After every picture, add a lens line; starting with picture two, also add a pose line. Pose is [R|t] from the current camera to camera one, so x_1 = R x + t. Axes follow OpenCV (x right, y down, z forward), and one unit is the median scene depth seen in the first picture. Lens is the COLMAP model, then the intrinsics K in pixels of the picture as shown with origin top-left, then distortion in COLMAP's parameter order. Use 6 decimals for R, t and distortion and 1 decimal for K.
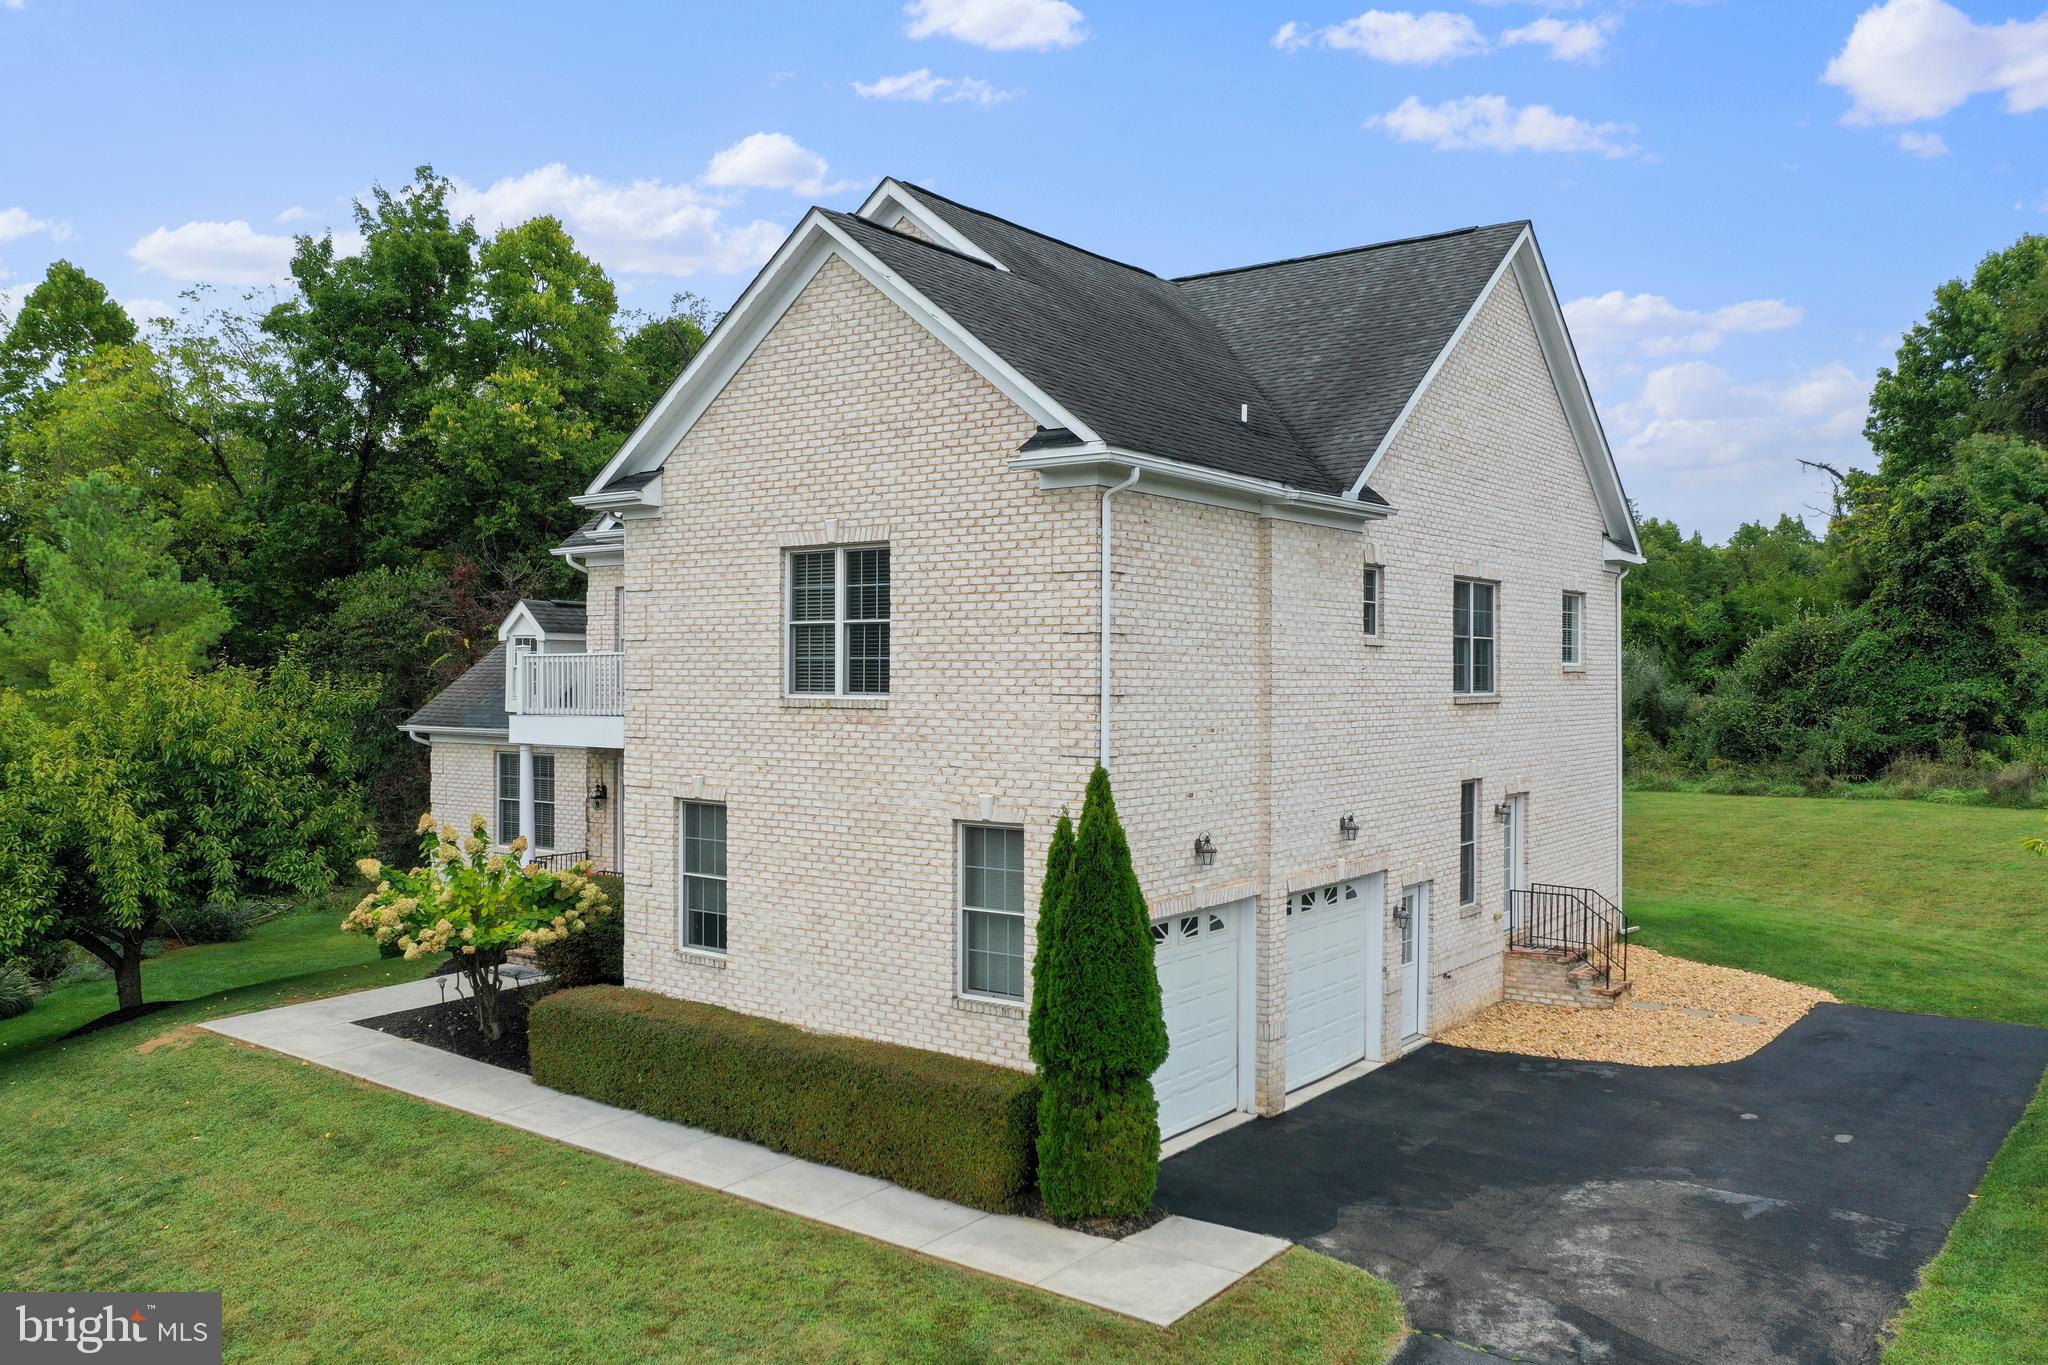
lens RADIAL K [[1699.7, 0, 946.8], [0, 1699.7, 680.1], [0, 0, 1]] dist [-0.049664, 0.046096]
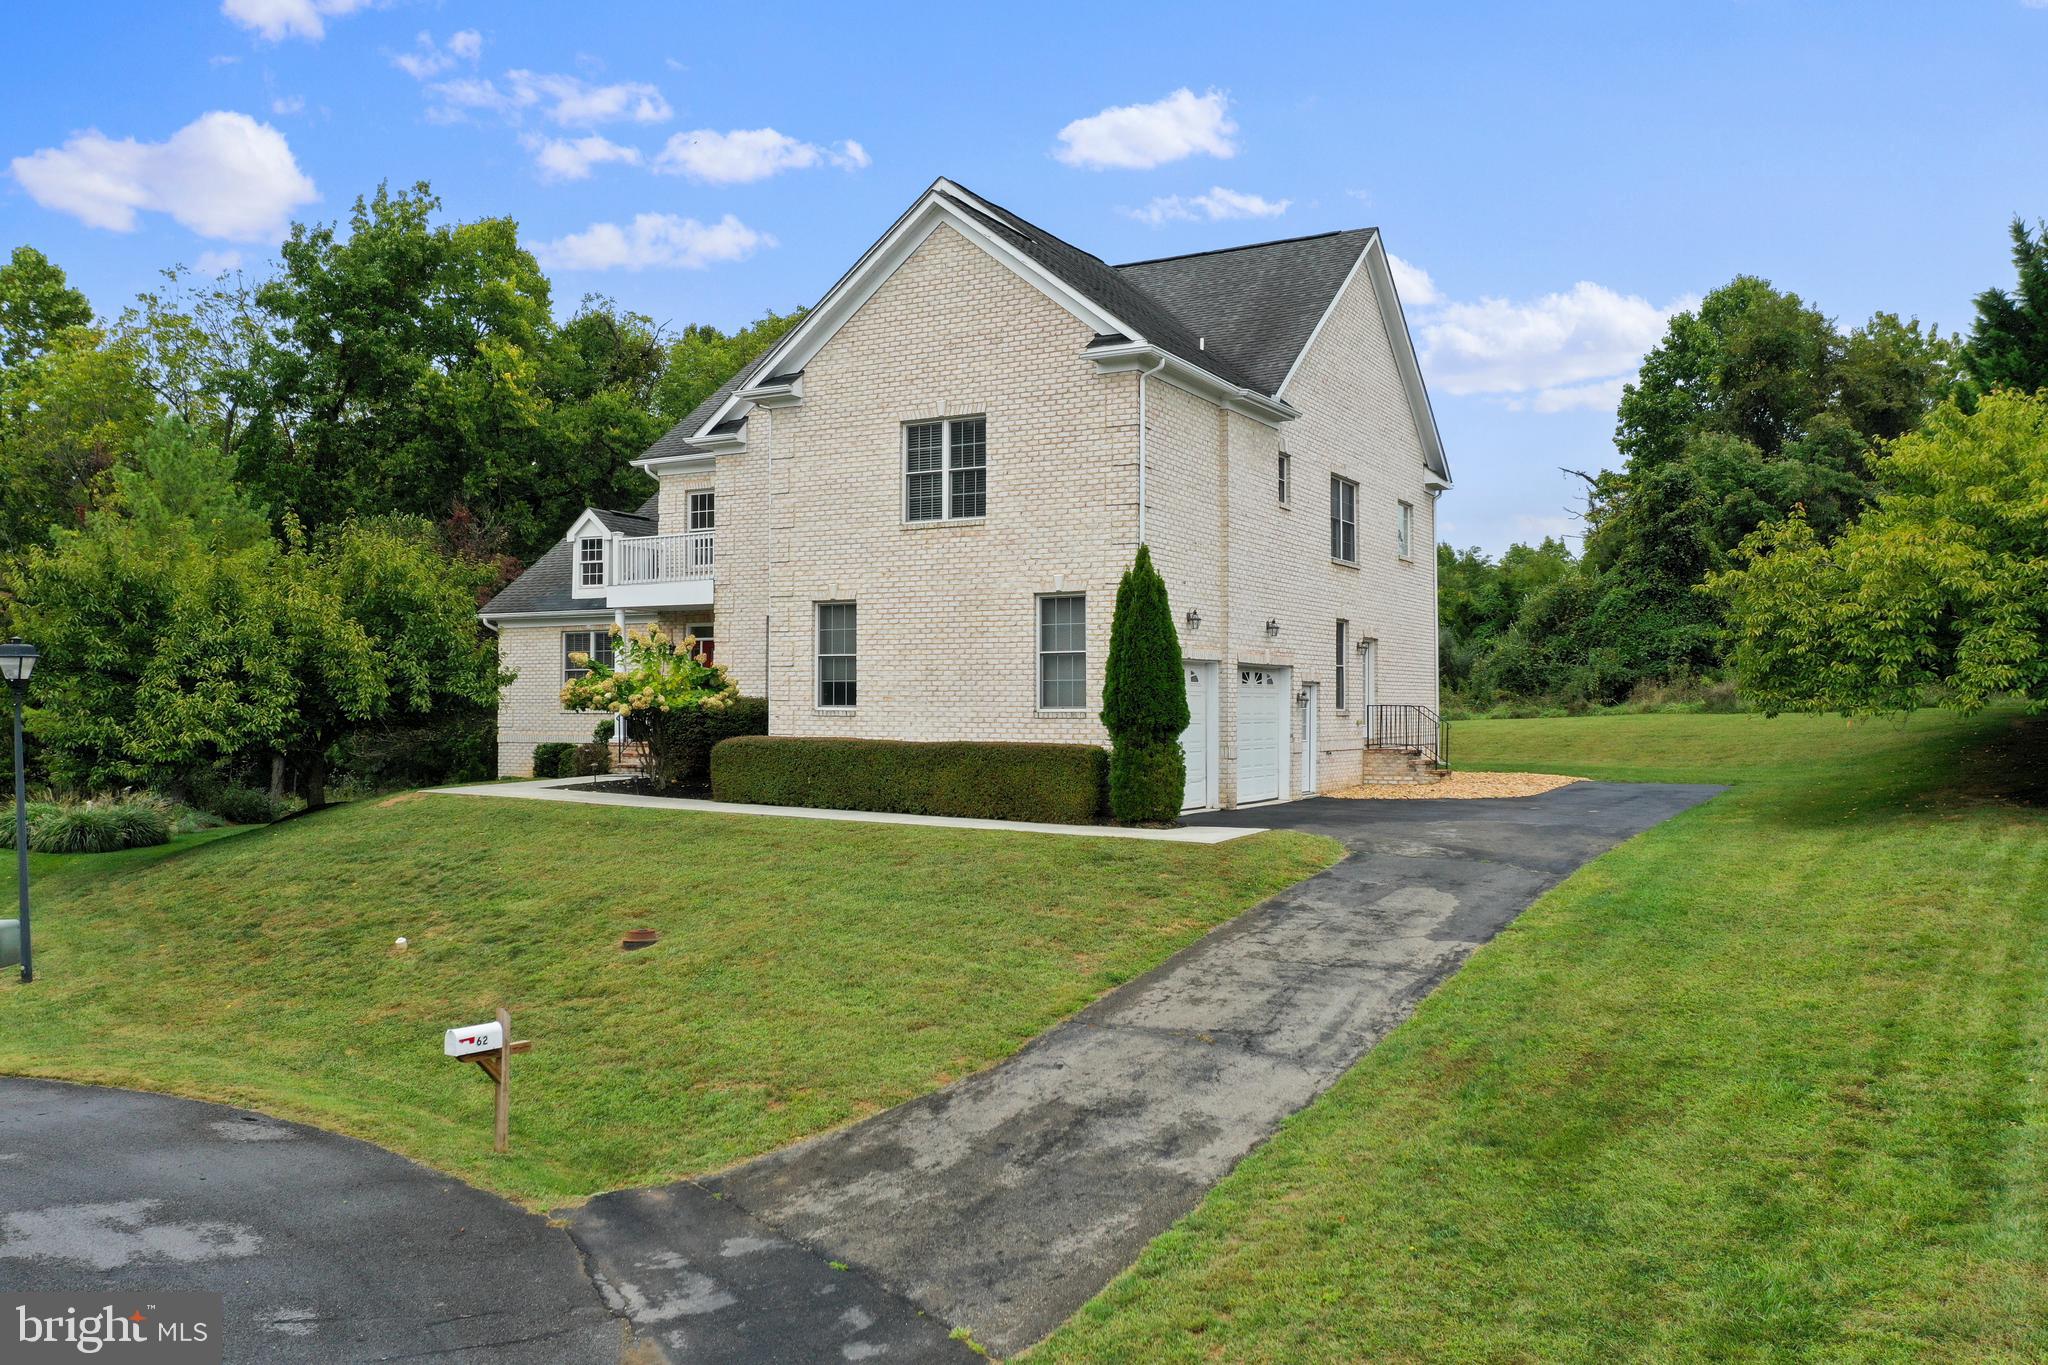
lens RADIAL K [[1699.7, 0, 946.8], [0, 1699.7, 680.1], [0, 0, 1]] dist [-0.049664, 0.046096]
pose [[0.992786, 0.004132, 0.119831, -0.206704], [-0.001885, 0.999820, -0.018861, 0.152555], [-0.119887, 0.018499, 0.992615, -0.399645]]
